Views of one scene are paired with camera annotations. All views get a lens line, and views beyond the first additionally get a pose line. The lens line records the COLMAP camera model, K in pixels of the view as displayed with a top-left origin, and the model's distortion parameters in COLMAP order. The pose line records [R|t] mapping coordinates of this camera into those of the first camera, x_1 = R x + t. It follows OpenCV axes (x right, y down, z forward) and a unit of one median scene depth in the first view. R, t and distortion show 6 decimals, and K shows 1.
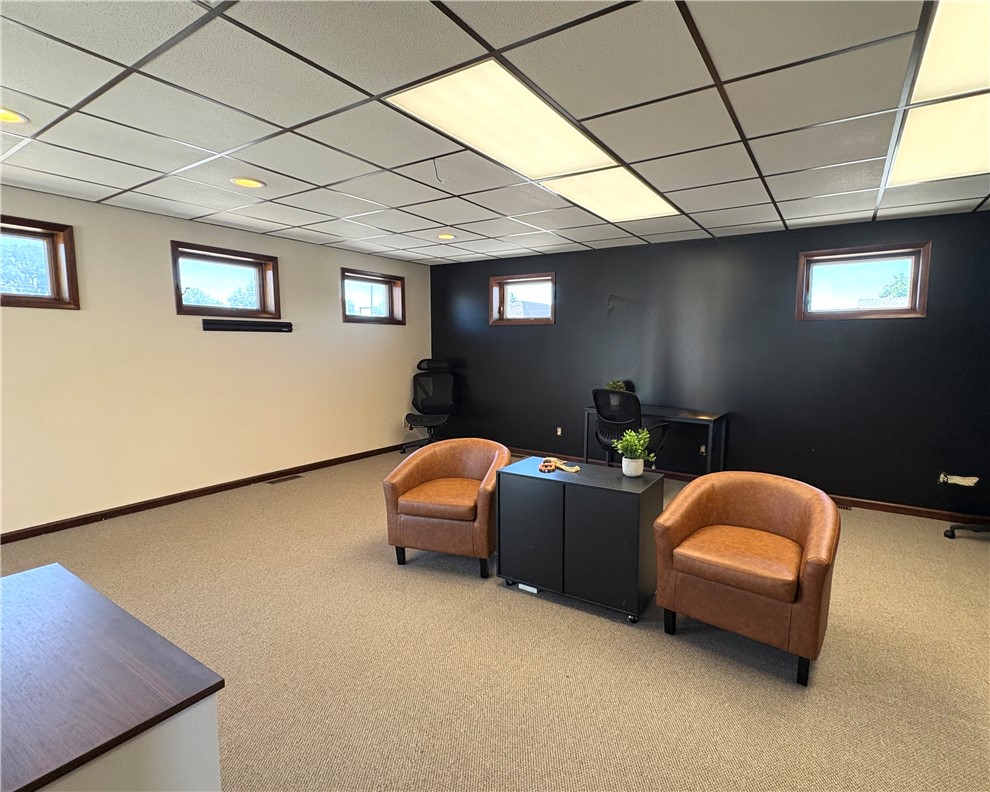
lens RADIAL K [[483.7, 0, 502.5], [0, 483.7, 397.5], [0, 0, 1]] dist [0.003362, -0.000233]
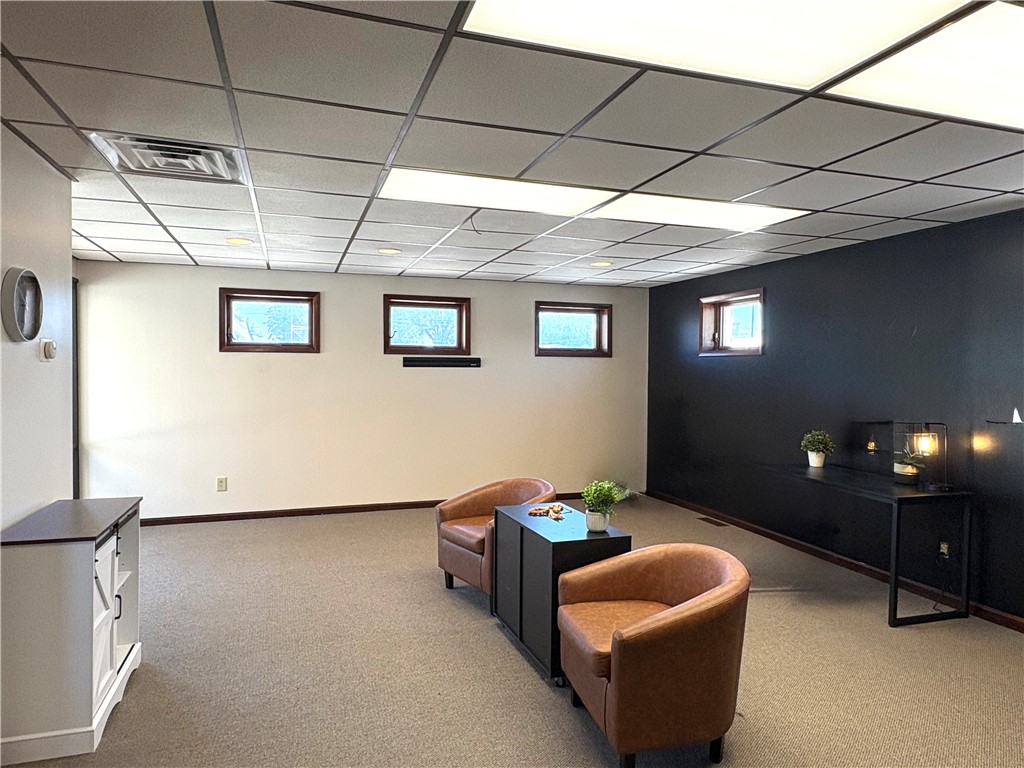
lens RADIAL K [[642.2, 0, 503.7], [0, 642.2, 382.4], [0, 0, 1]] dist [-0.002408, -0.002085]
pose [[0.774763, 0.012731, -0.632123, 0.493047], [-0.072815, 0.994941, -0.069207, -0.010184], [0.628044, 0.099647, 0.771771, -0.034195]]
